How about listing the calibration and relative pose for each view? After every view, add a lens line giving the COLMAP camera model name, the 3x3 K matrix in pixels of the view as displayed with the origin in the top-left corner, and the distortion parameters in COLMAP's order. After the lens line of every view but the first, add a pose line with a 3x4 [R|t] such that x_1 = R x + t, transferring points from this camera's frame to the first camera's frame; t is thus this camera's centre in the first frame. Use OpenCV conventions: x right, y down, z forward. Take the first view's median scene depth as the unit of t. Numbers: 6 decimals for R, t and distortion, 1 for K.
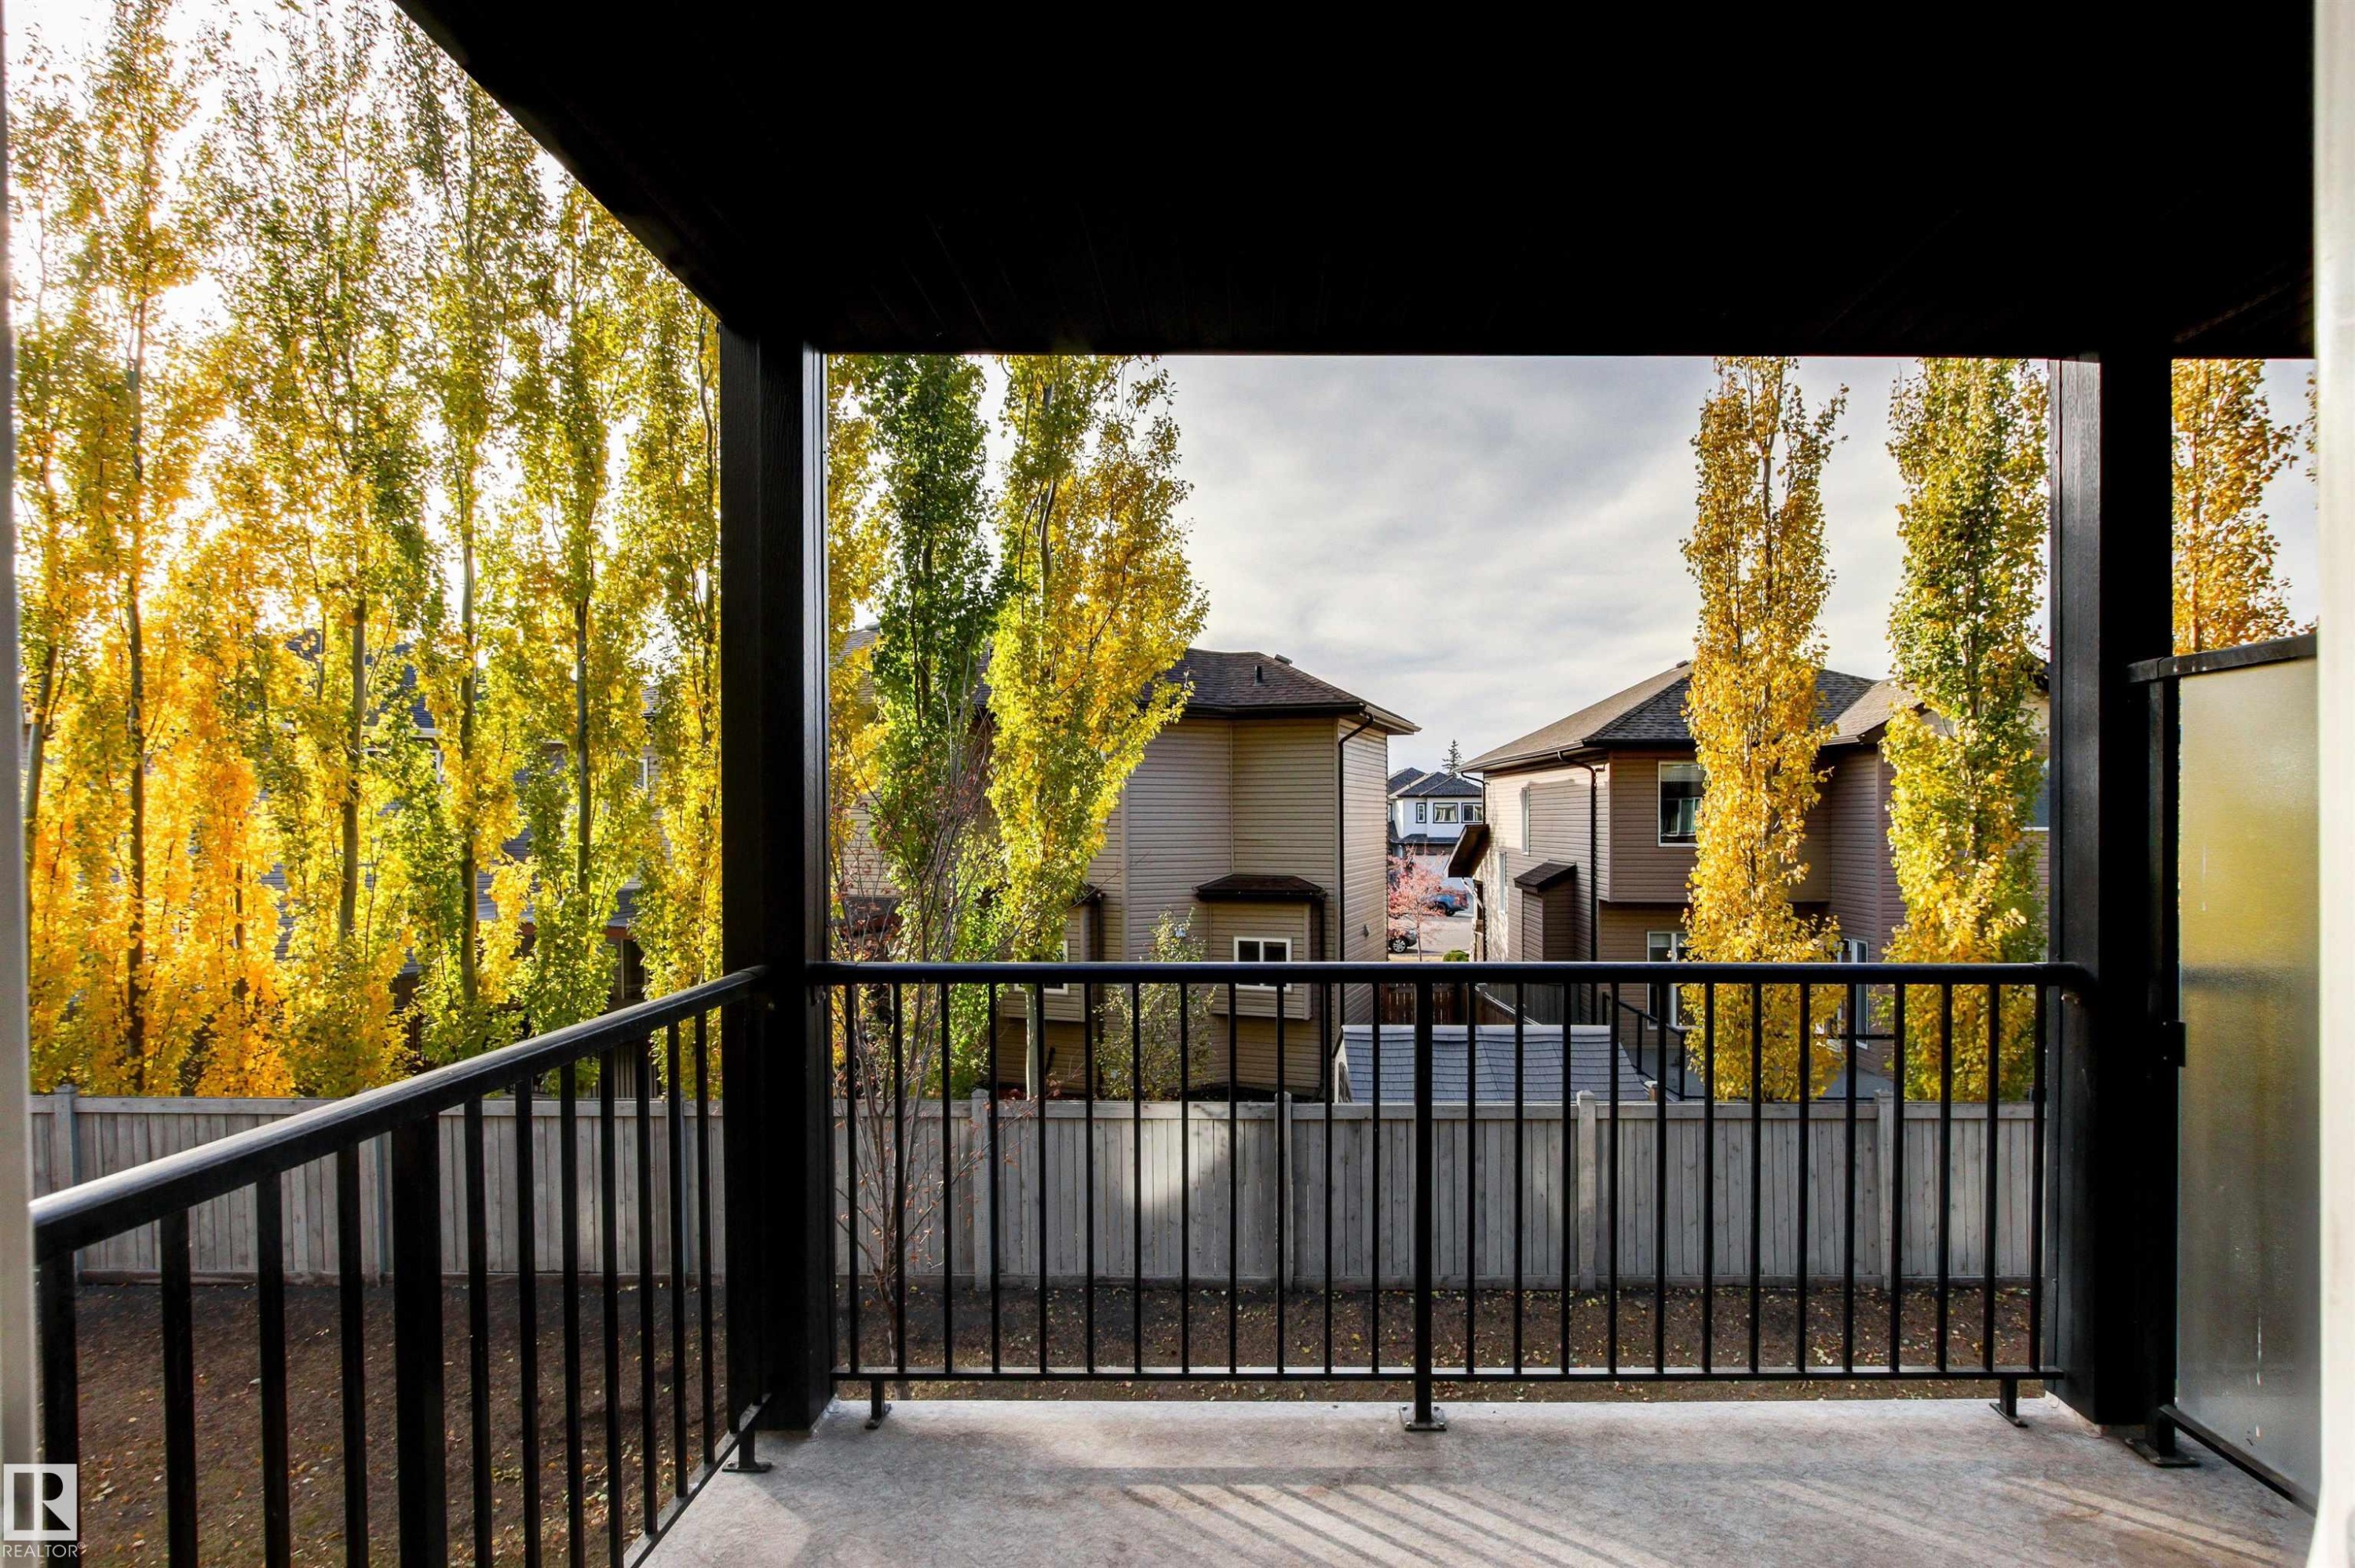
lens RADIAL K [[1138.6, 0, 1241.8], [0, 1138.6, 825.3], [0, 0, 1]] dist [-0.015552, 0.000045]
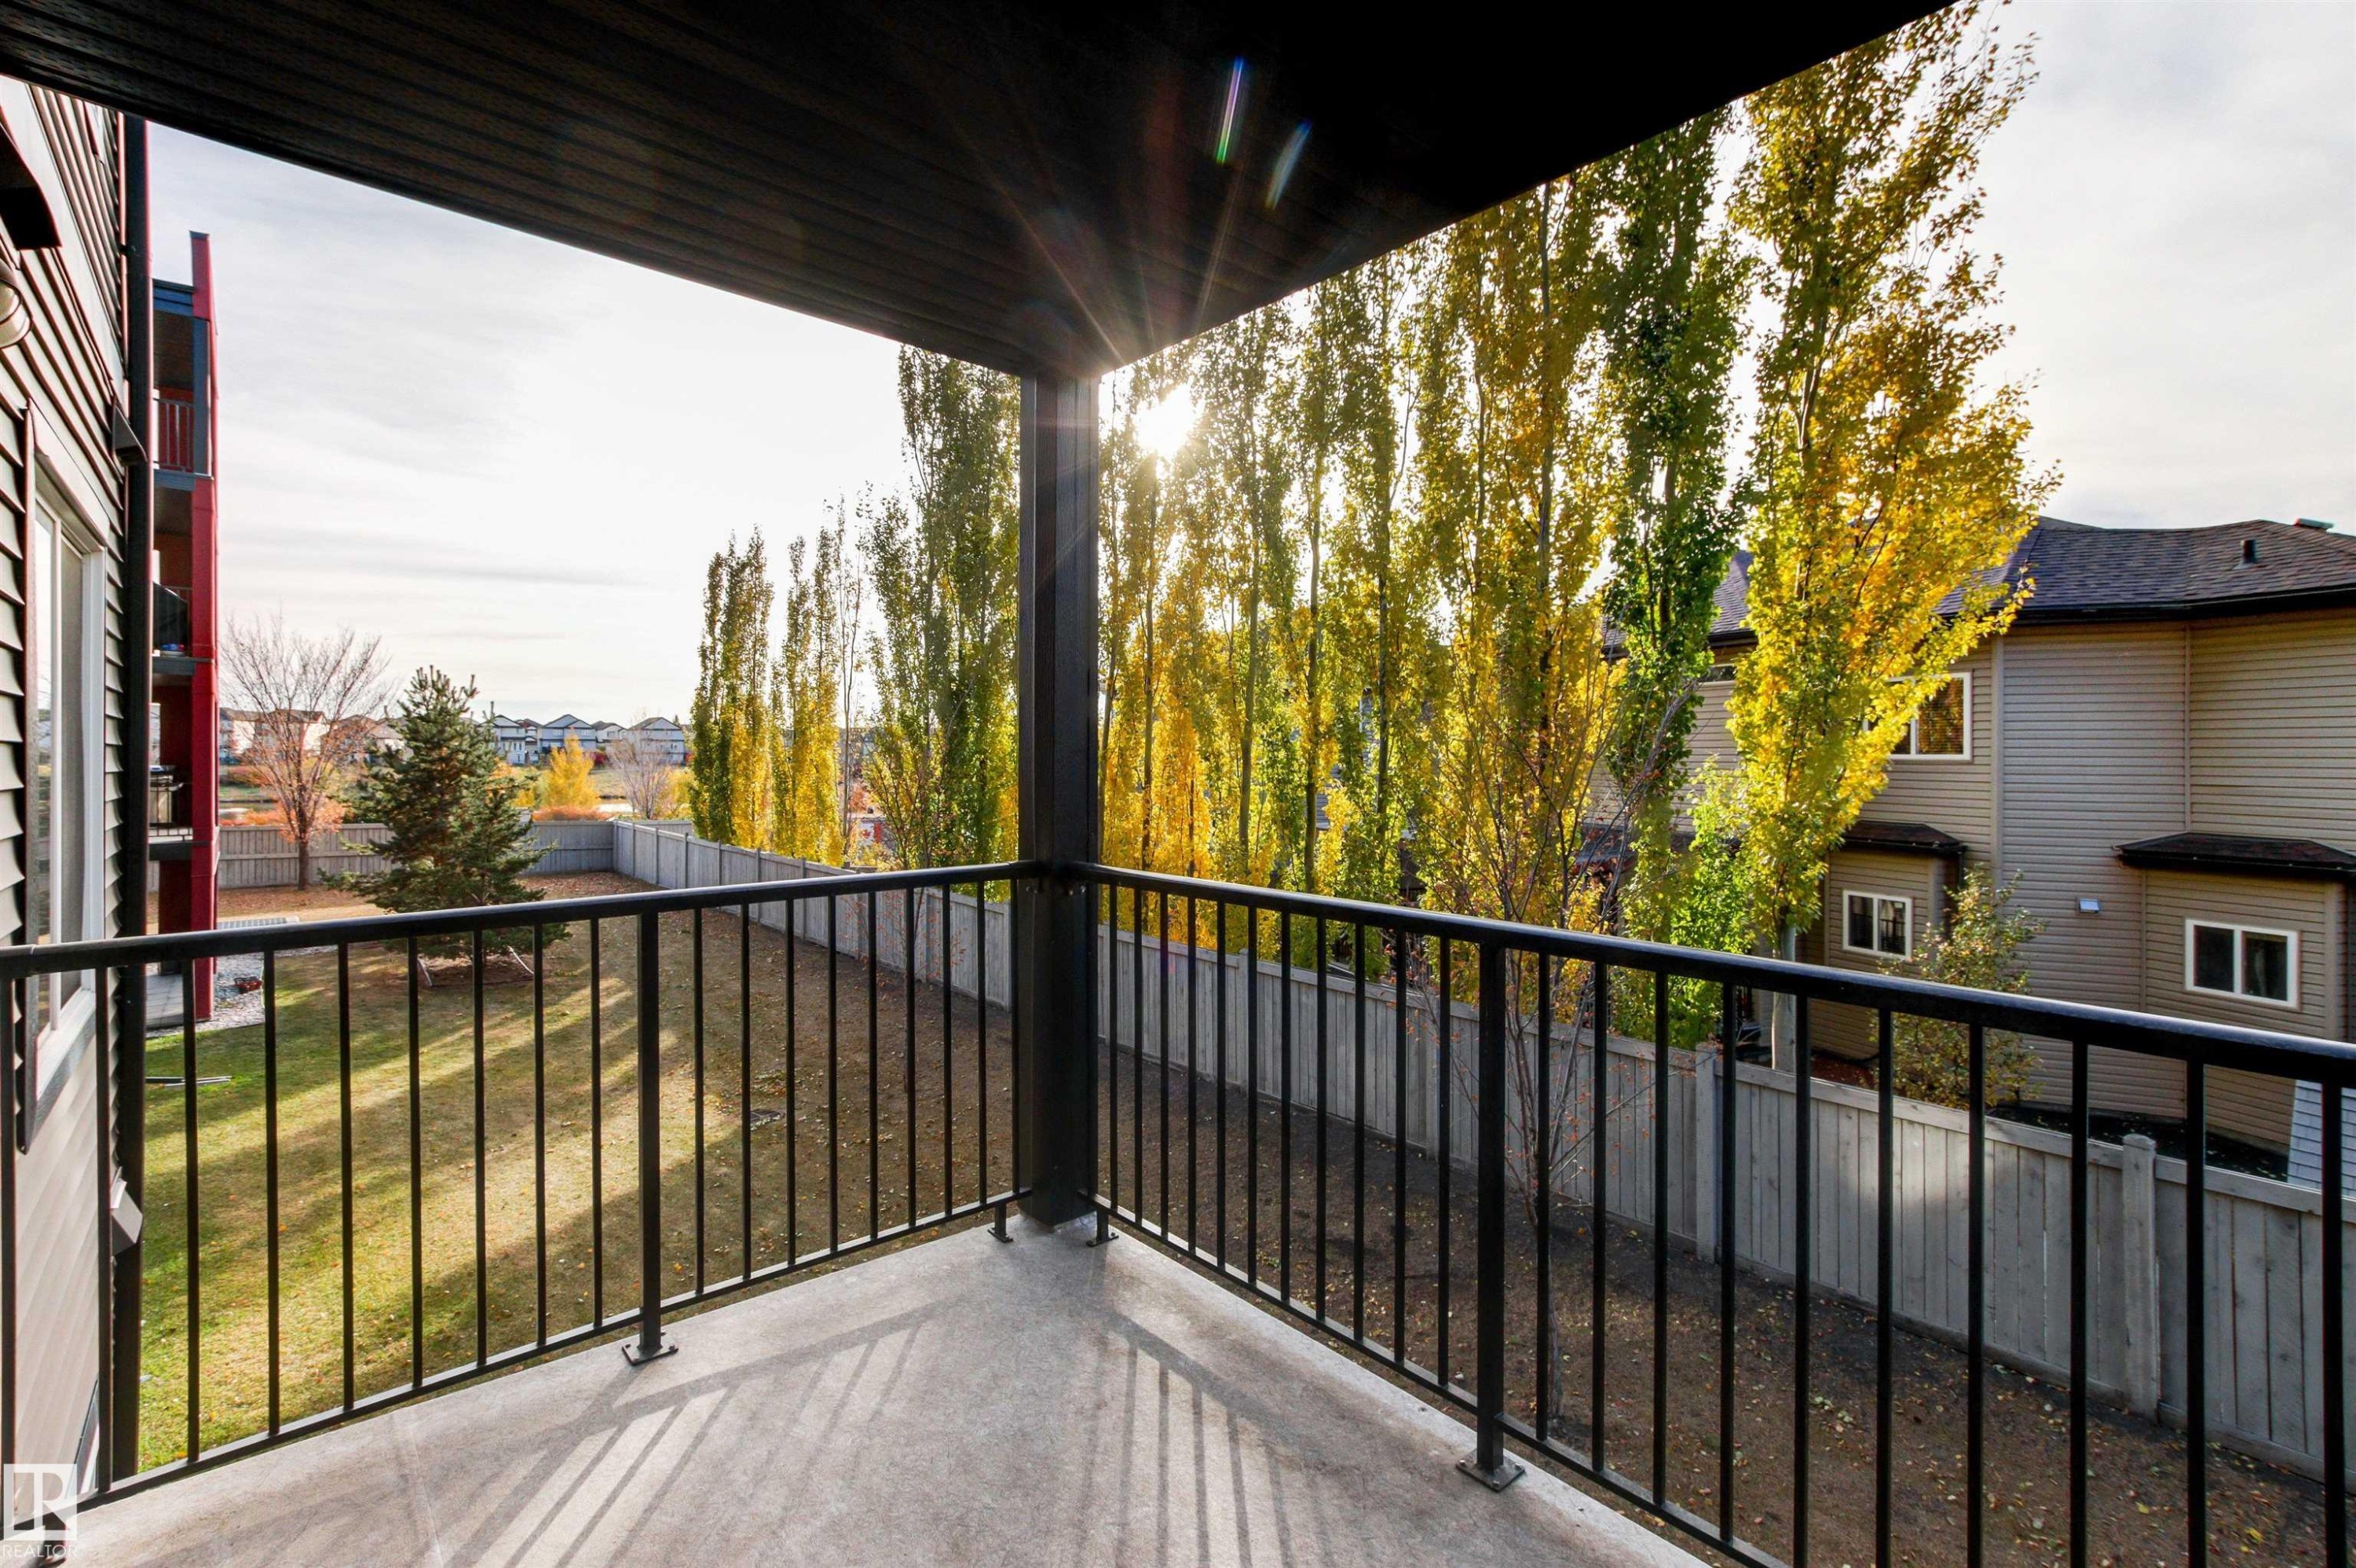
lens RADIAL K [[1067.1, 0, 1104.3], [0, 1067.1, 764.5], [0, 0, 1]] dist [0.001202, 0.000191]
pose [[0.639765, 0.014474, -0.768434, 0.102845], [-0.009813, 0.999895, 0.010665, -0.001461], [0.768508, 0.000718, 0.639840, 0.047511]]
